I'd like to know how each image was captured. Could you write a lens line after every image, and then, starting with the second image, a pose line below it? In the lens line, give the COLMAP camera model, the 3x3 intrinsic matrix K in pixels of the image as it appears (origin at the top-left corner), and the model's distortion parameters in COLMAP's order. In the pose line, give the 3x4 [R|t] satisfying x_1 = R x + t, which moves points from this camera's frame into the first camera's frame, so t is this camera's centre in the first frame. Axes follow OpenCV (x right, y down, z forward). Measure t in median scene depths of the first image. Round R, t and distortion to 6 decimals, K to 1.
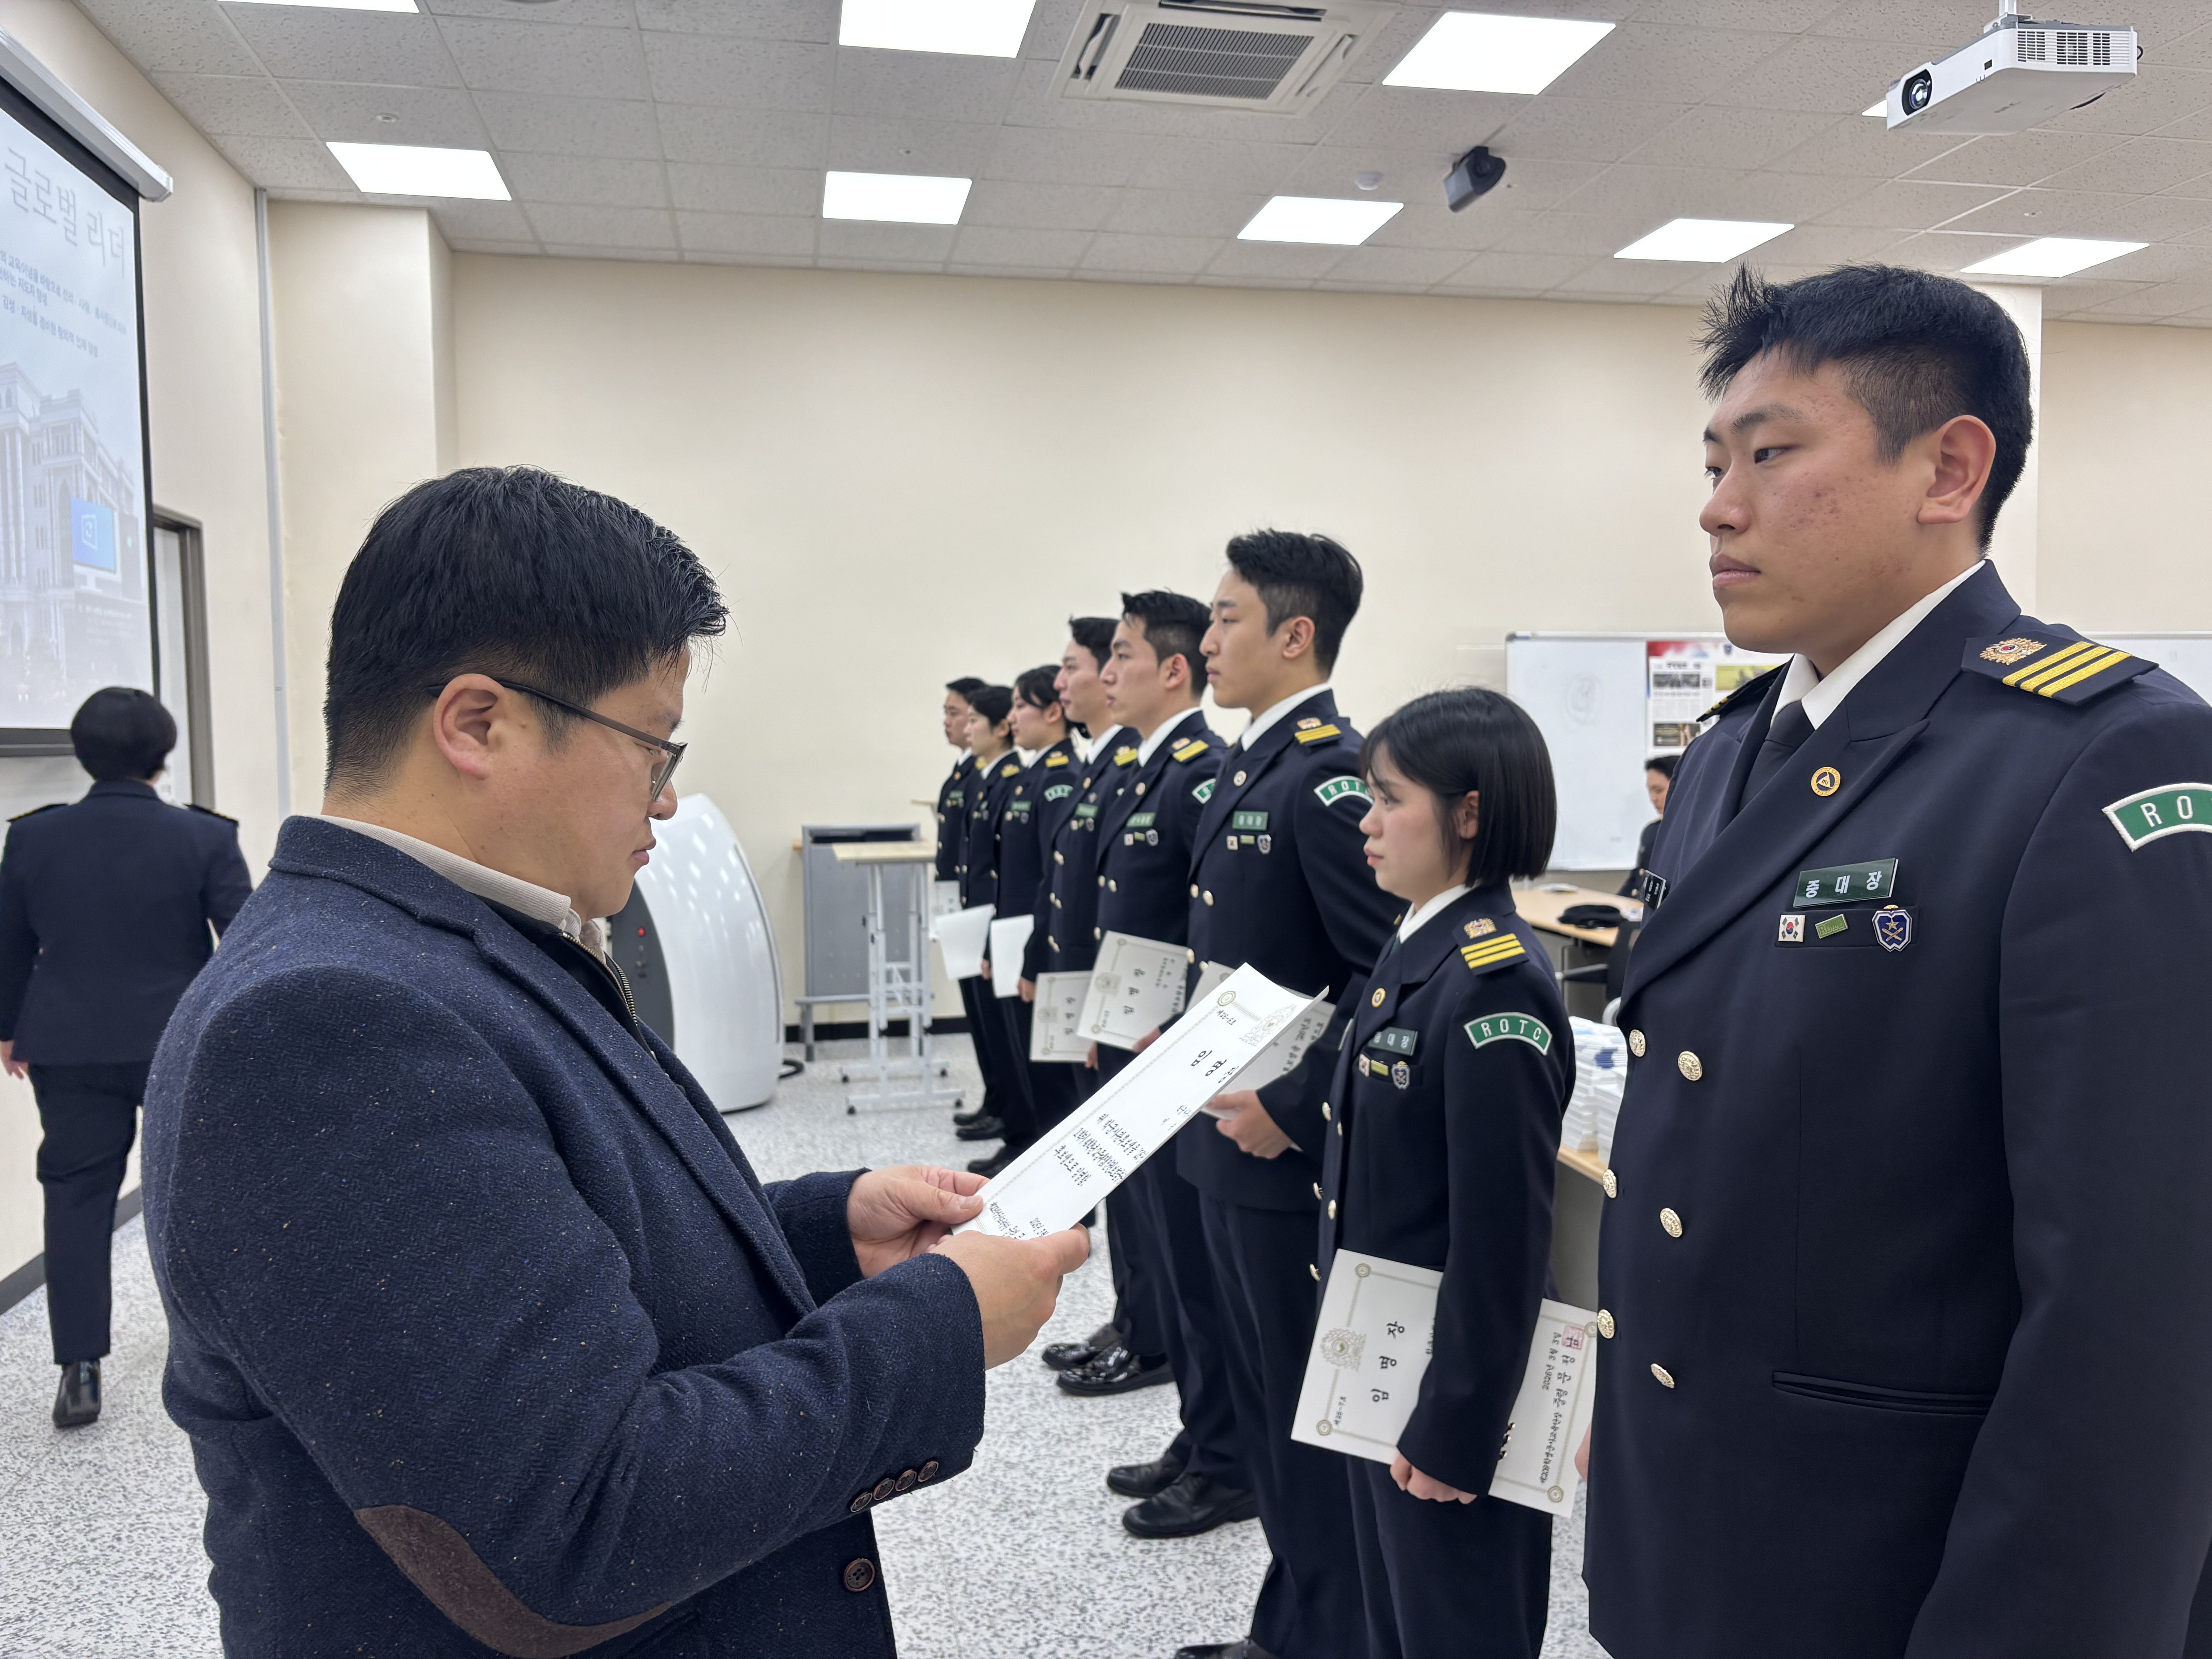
lens RADIAL K [[1692.9, 0, 1120.5], [0, 1692.9, 823.4], [0, 0, 1]] dist [0.044632, -0.008329]
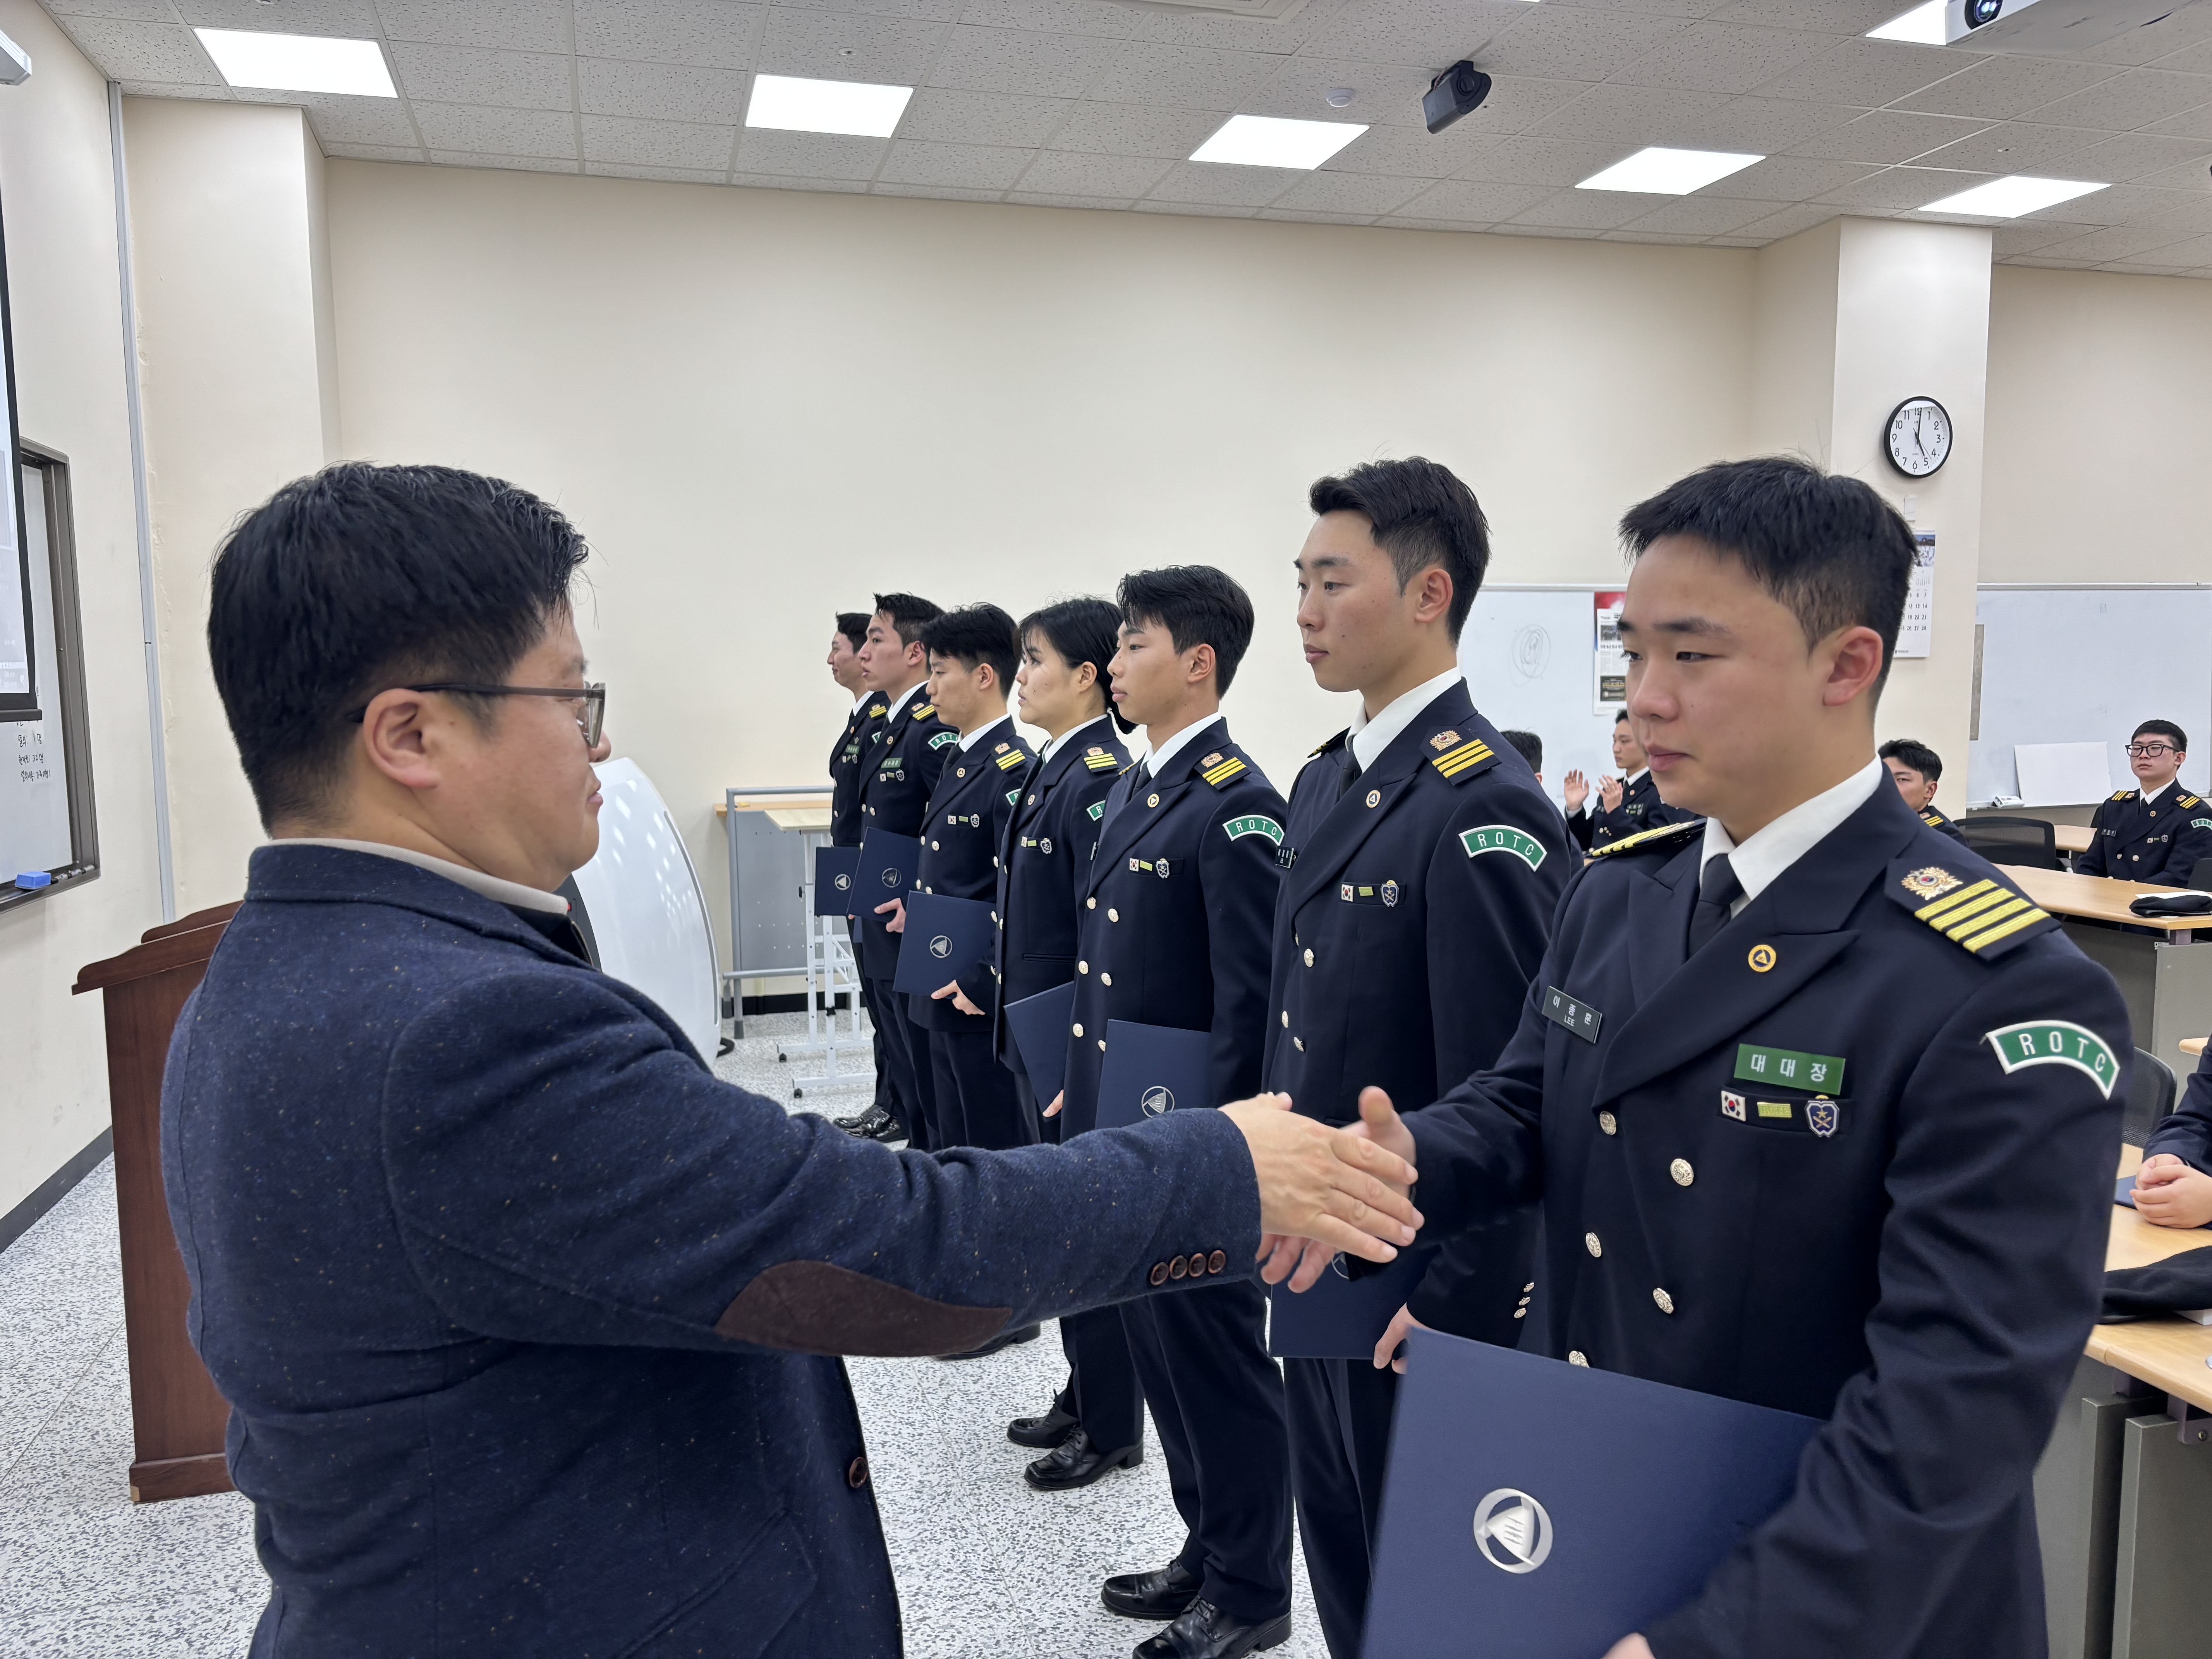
lens RADIAL K [[1688.2, 0, 1096.8], [0, 1688.2, 842.5], [0, 0, 1]] dist [0.079092, -0.072598]
pose [[0.997579, -0.008854, 0.068982, -0.053839], [0.005924, 0.999076, 0.042578, -0.008855], [-0.069295, -0.042066, 0.996709, 0.053507]]
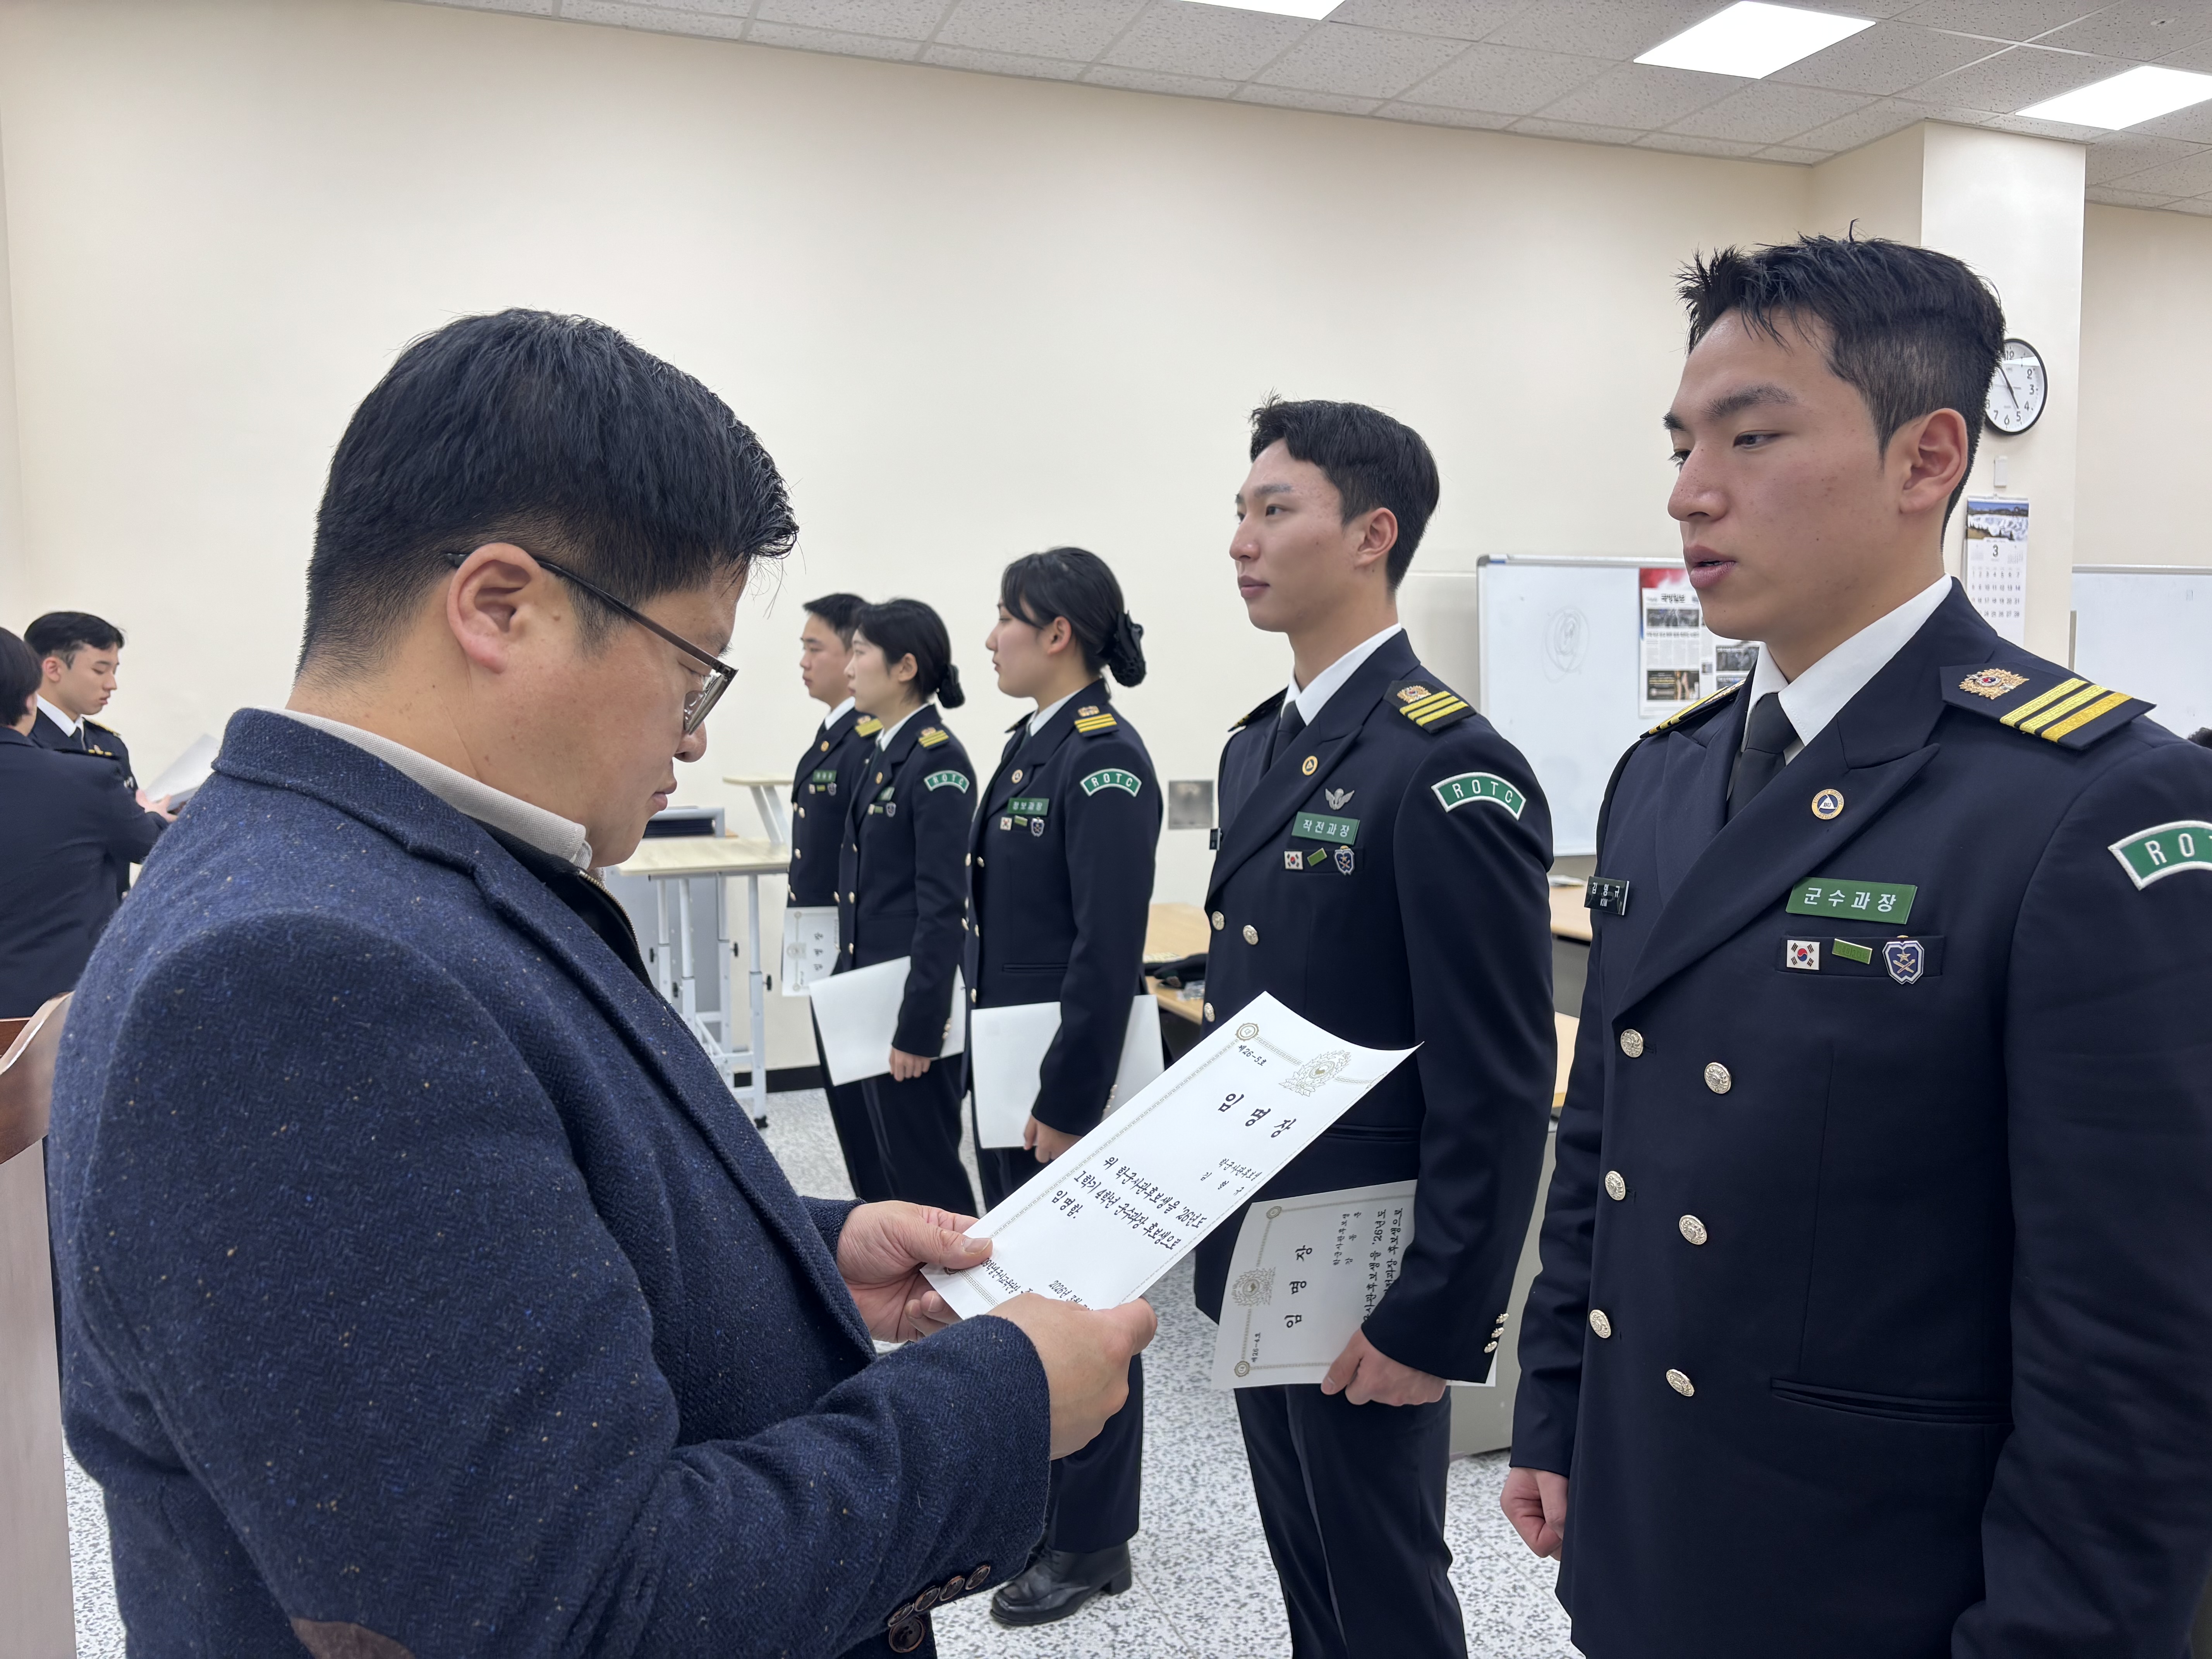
lens RADIAL K [[1692.3, 0, 1097.4], [0, 1692.3, 815.2], [0, 0, 1]] dist [0.059655, -0.061667]
pose [[0.989142, -0.013217, 0.146369, -0.076685], [0.010563, 0.999766, 0.018894, -0.010868], [-0.146584, -0.017143, 0.989050, 0.301850]]
